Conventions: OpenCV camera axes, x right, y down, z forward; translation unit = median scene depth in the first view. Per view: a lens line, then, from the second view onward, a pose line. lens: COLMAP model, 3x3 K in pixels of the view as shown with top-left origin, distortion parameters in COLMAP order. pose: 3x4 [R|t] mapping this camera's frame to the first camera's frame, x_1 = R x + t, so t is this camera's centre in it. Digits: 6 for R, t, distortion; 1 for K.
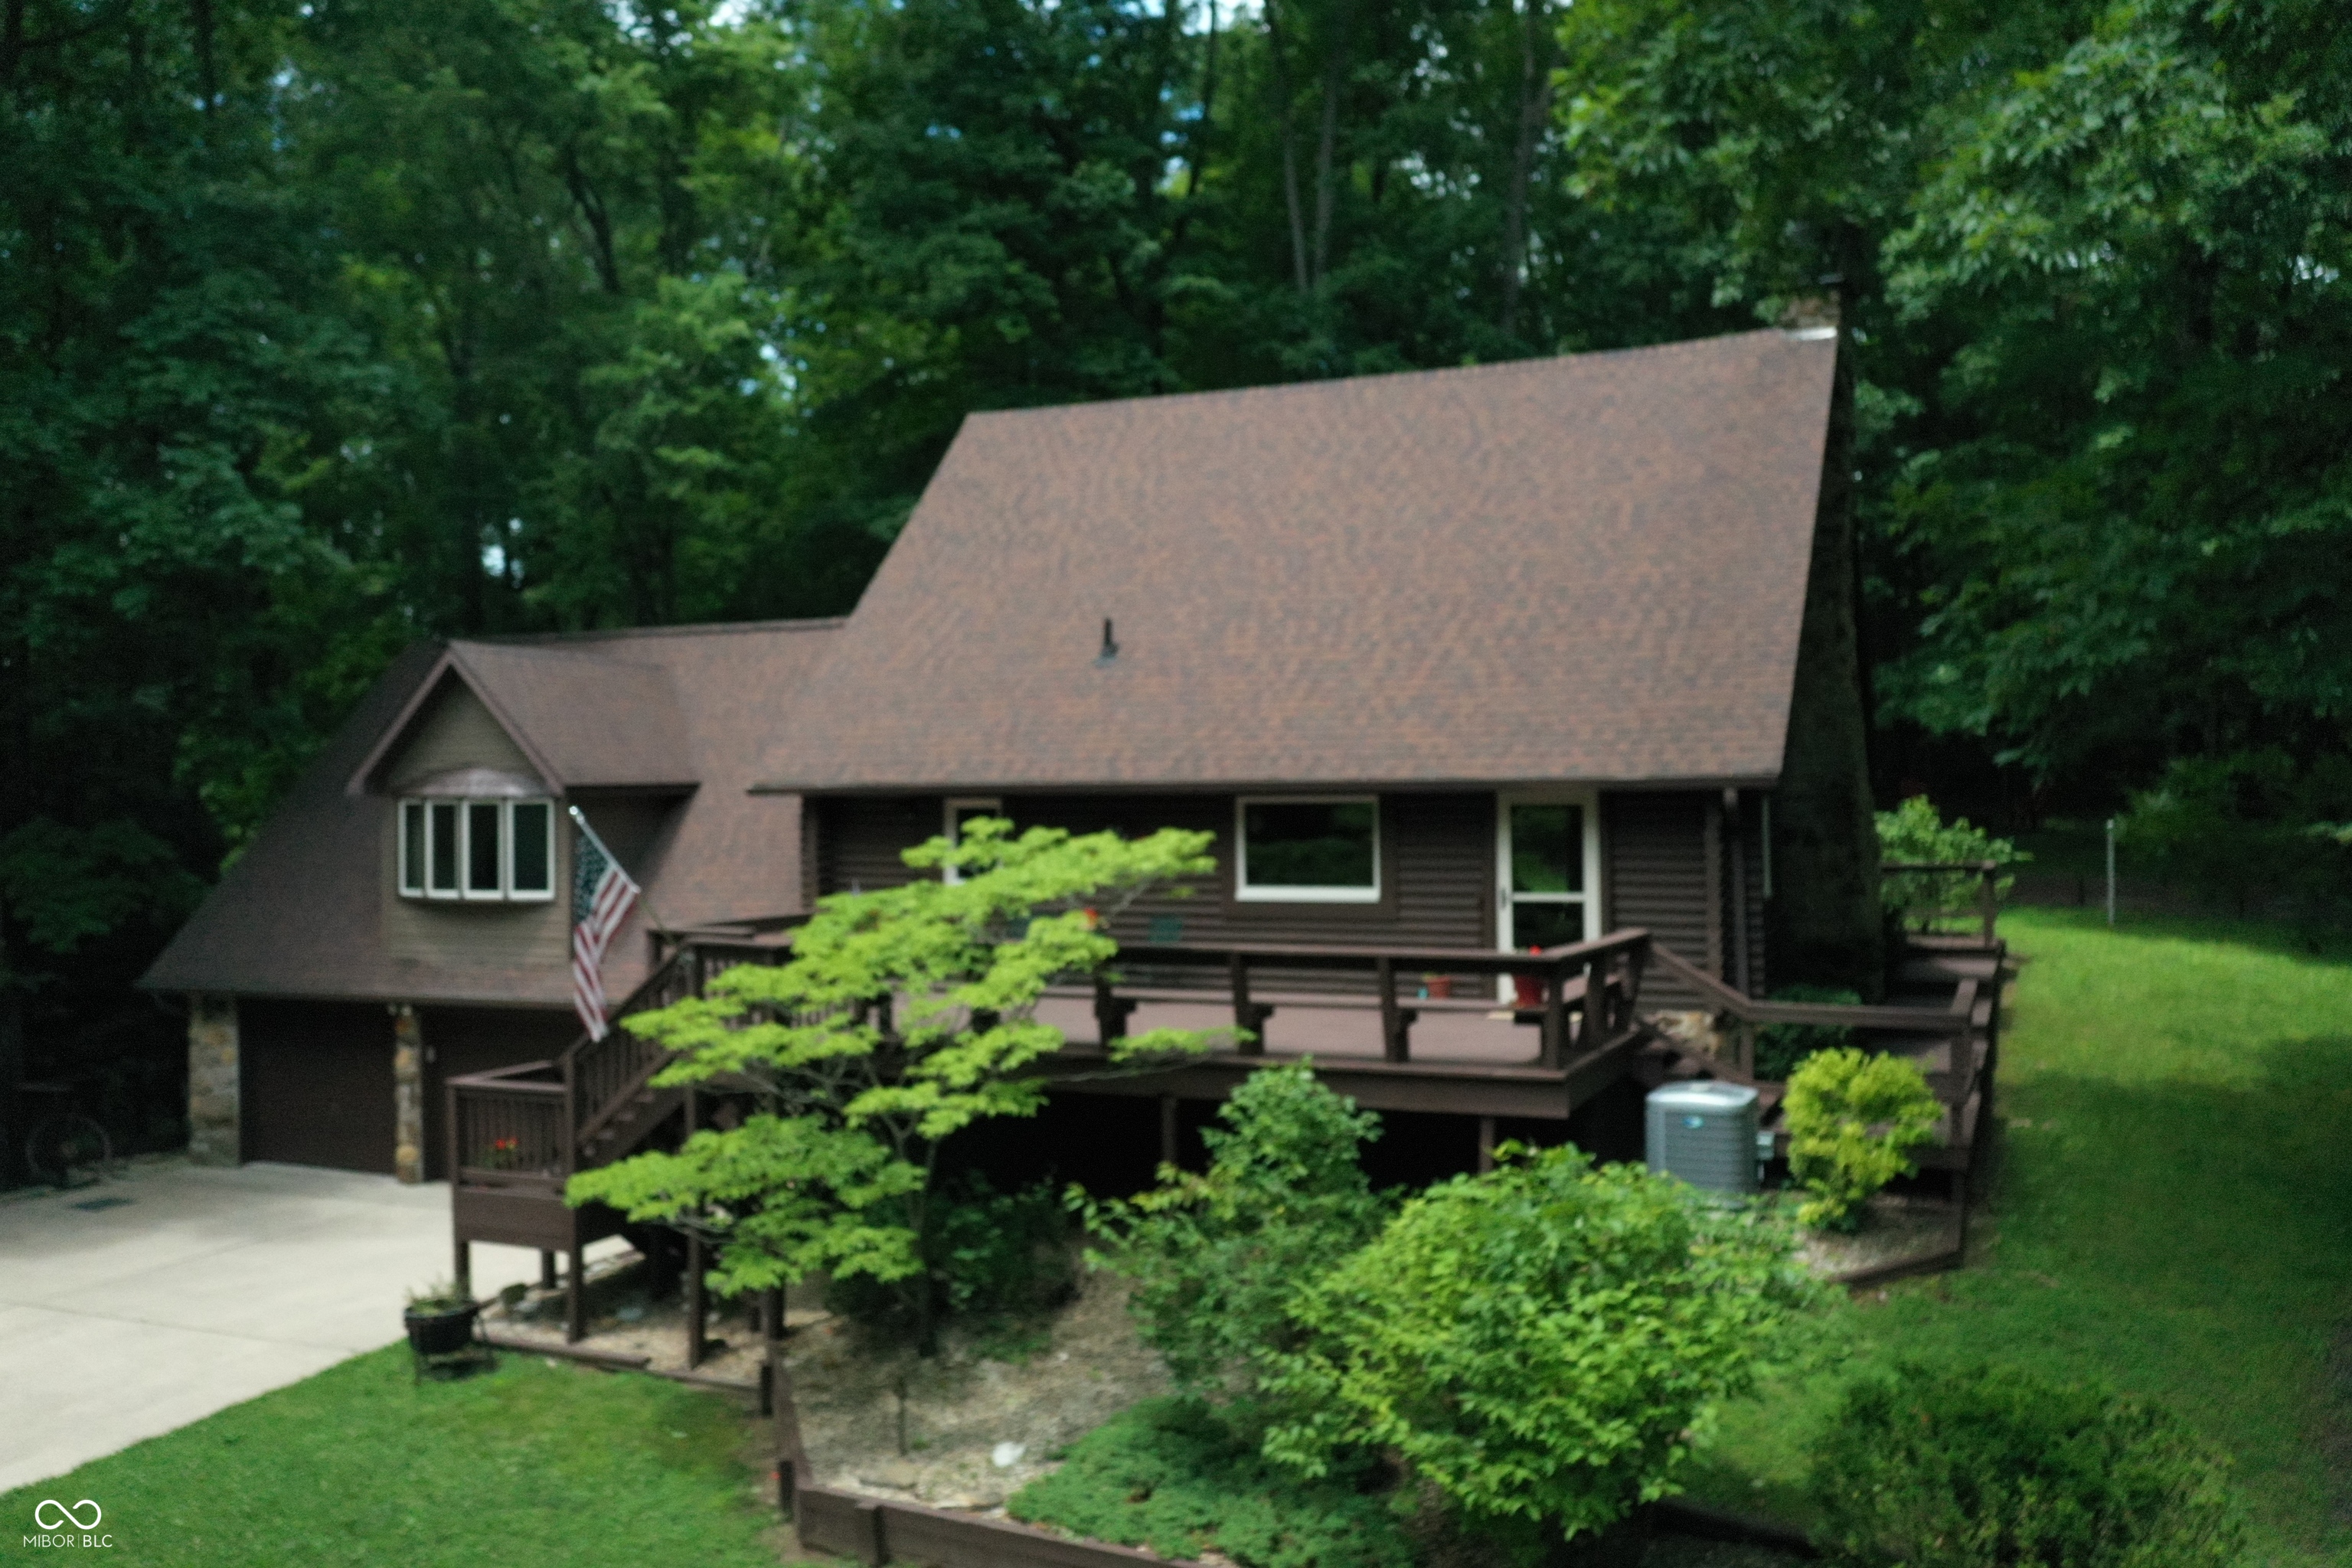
lens RADIAL K [[1933.5, 0, 1176.0], [0, 1933.5, 784.0], [0, 0, 1]] dist [0.004250, -0.001097]
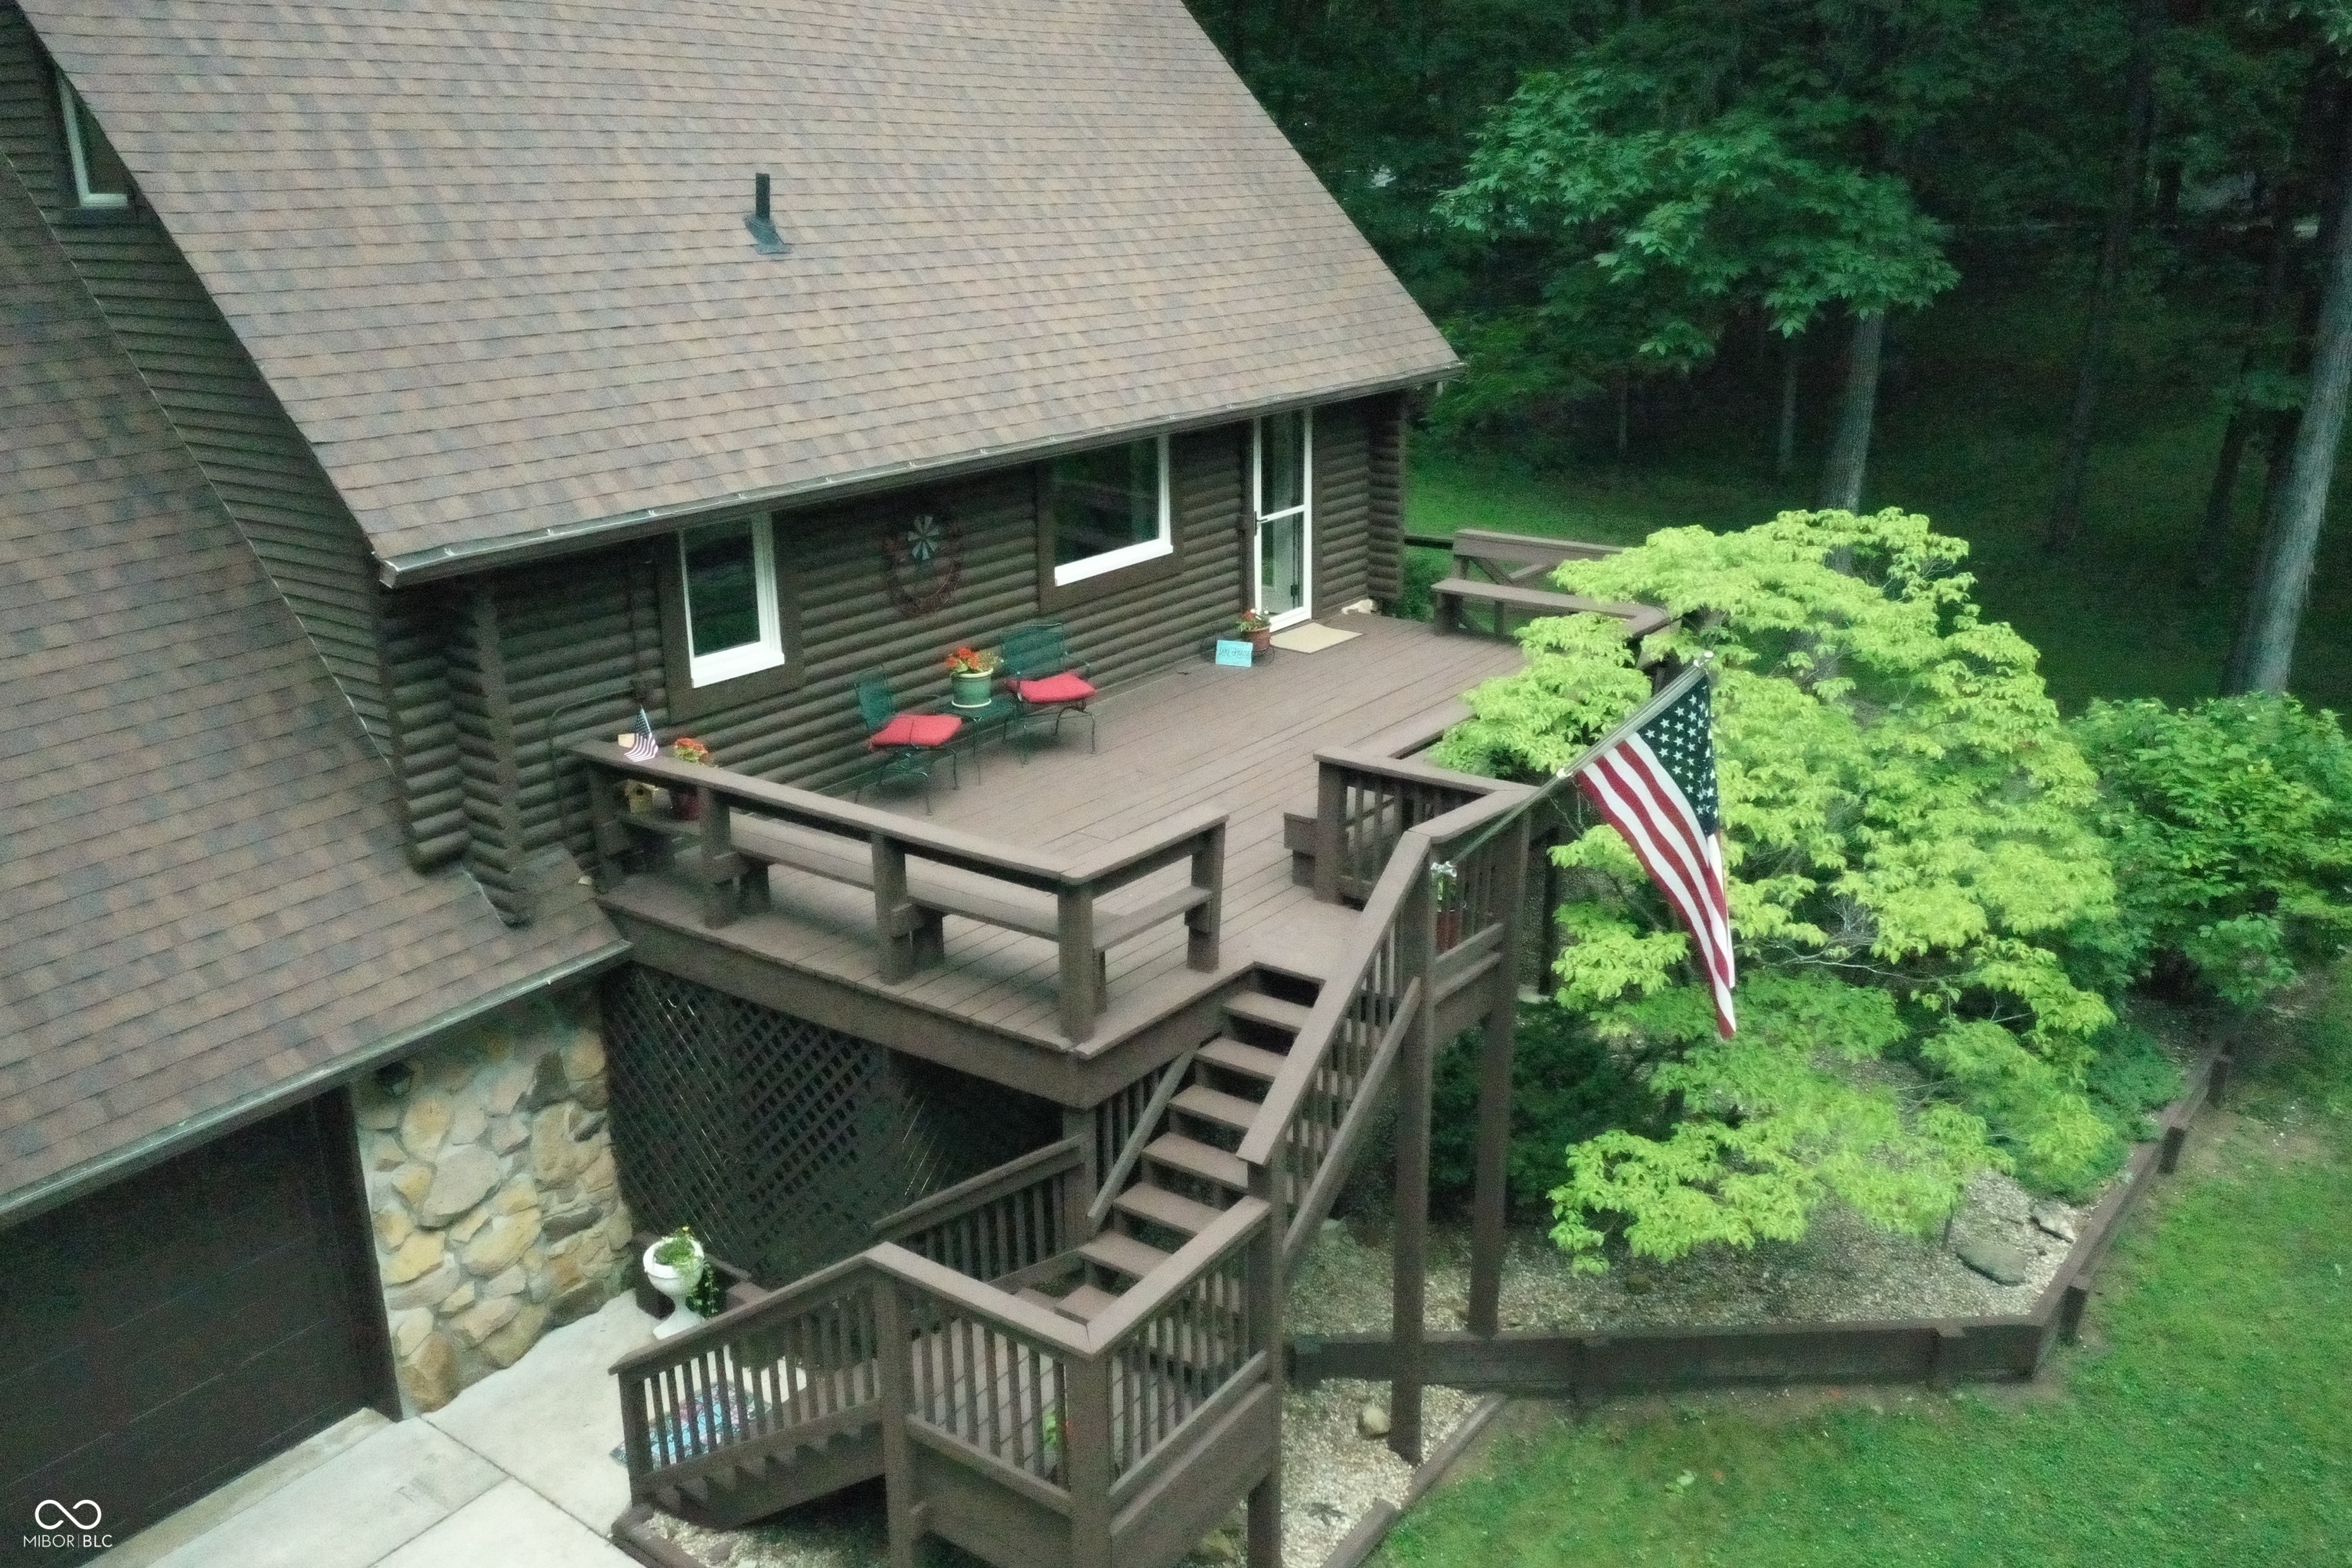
lens RADIAL K [[1876.0, 0, 1176.0], [0, 1876.0, 784.0], [0, 0, 1]] dist [0.004874, 0.003905]
pose [[0.199584, -0.301181, 0.932446, -0.557314], [0.008605, 0.952094, 0.305685, -0.075169], [-0.979843, -0.052987, 0.192614, 0.689425]]
